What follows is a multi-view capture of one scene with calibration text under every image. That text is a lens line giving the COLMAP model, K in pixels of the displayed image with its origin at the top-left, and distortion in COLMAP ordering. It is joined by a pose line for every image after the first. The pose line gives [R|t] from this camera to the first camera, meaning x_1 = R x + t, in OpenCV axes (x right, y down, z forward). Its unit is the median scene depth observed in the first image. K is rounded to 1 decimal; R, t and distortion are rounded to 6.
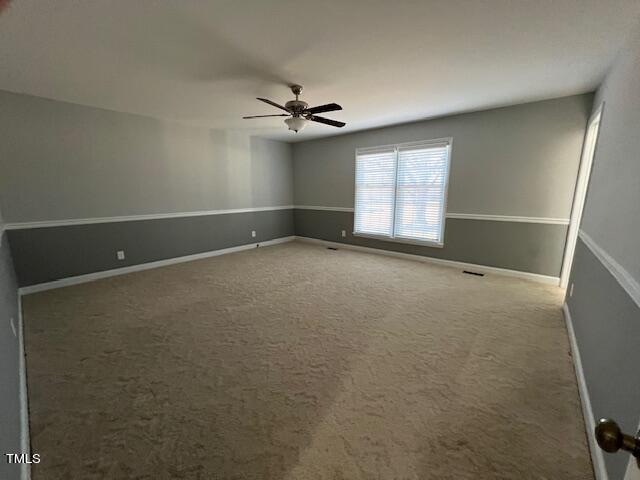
lens RADIAL K [[254.5, 0, 320.0], [0, 254.5, 242.3], [0, 0, 1]] dist [-0.000491, 0.000009]
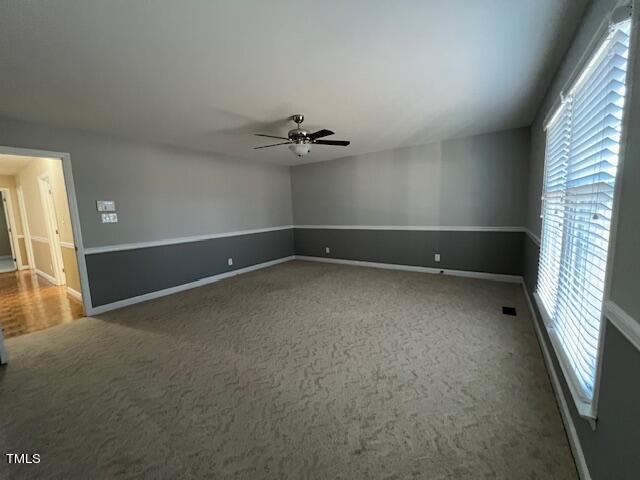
lens RADIAL K [[254.5, 0, 320.2], [0, 254.5, 237.7], [0, 0, 1]] dist [-0.000491, 0.000009]
pose [[0.110724, 0.110260, -0.987716, 0.724918], [-0.160695, 0.982736, 0.091690, -0.153786], [0.980774, 0.148569, 0.126531, 0.710419]]
